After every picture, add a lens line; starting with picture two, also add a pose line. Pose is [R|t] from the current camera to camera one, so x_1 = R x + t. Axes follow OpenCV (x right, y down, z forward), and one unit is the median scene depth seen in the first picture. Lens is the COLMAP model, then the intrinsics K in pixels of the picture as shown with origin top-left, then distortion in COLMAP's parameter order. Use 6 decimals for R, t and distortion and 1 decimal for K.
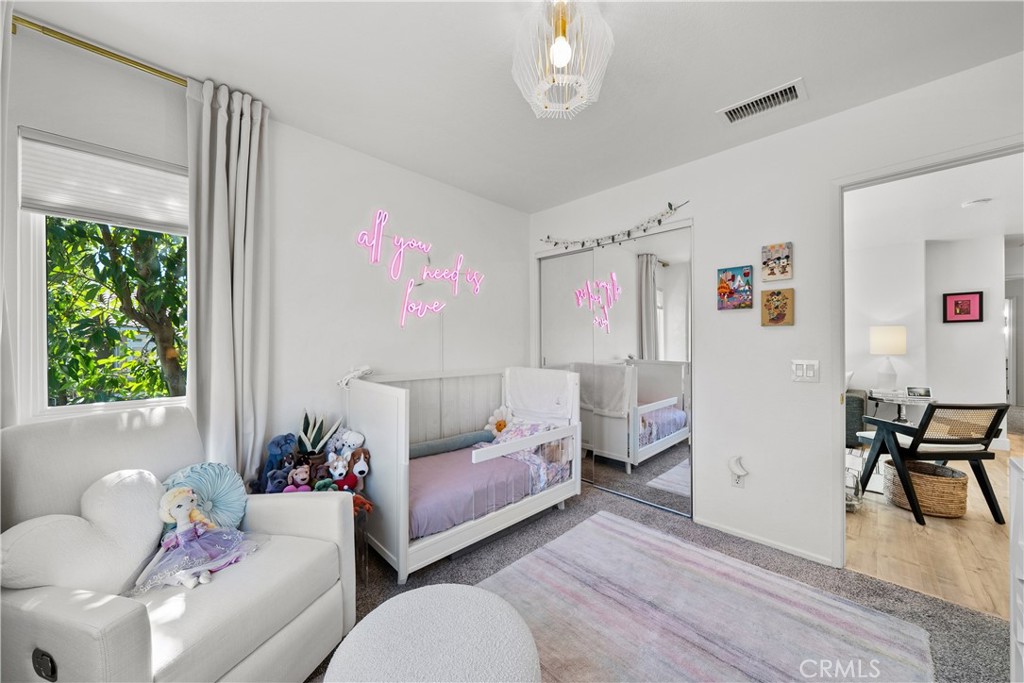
lens RADIAL K [[386.9, 0, 510.1], [0, 386.9, 342.6], [0, 0, 1]] dist [-0.002606, -0.000121]
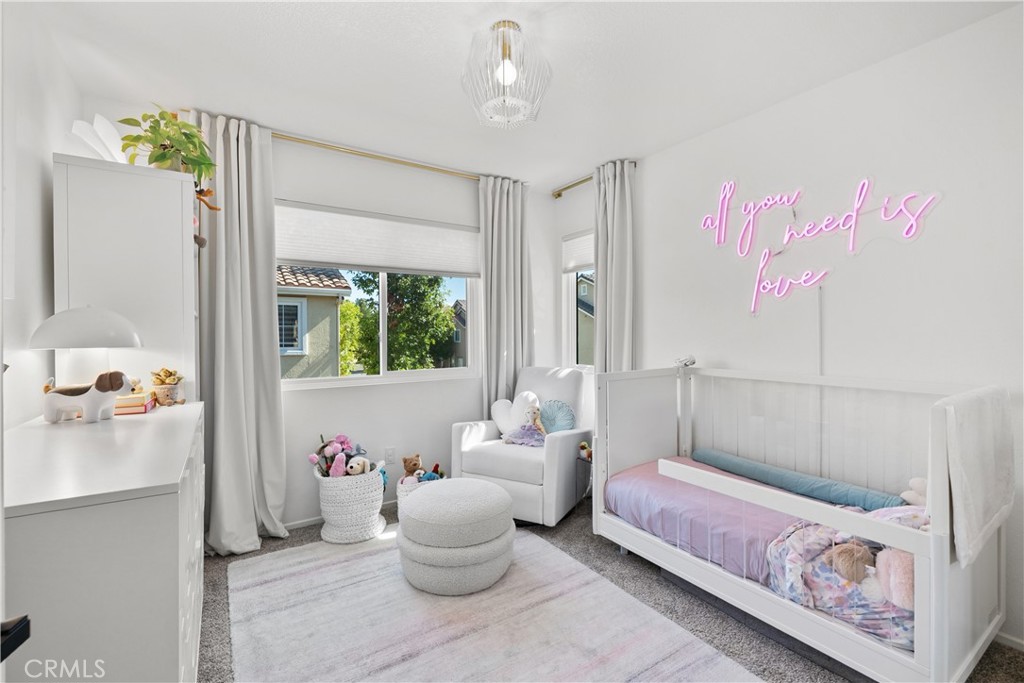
lens RADIAL K [[446.9, 0, 506.4], [0, 446.9, 340.2], [0, 0, 1]] dist [0.000419, 0.000126]
pose [[-0.227414, 0.013051, -0.973711, 0.820061], [0.009208, 0.999894, 0.011251, 0.002060], [0.973755, -0.006407, -0.227510, 0.780644]]
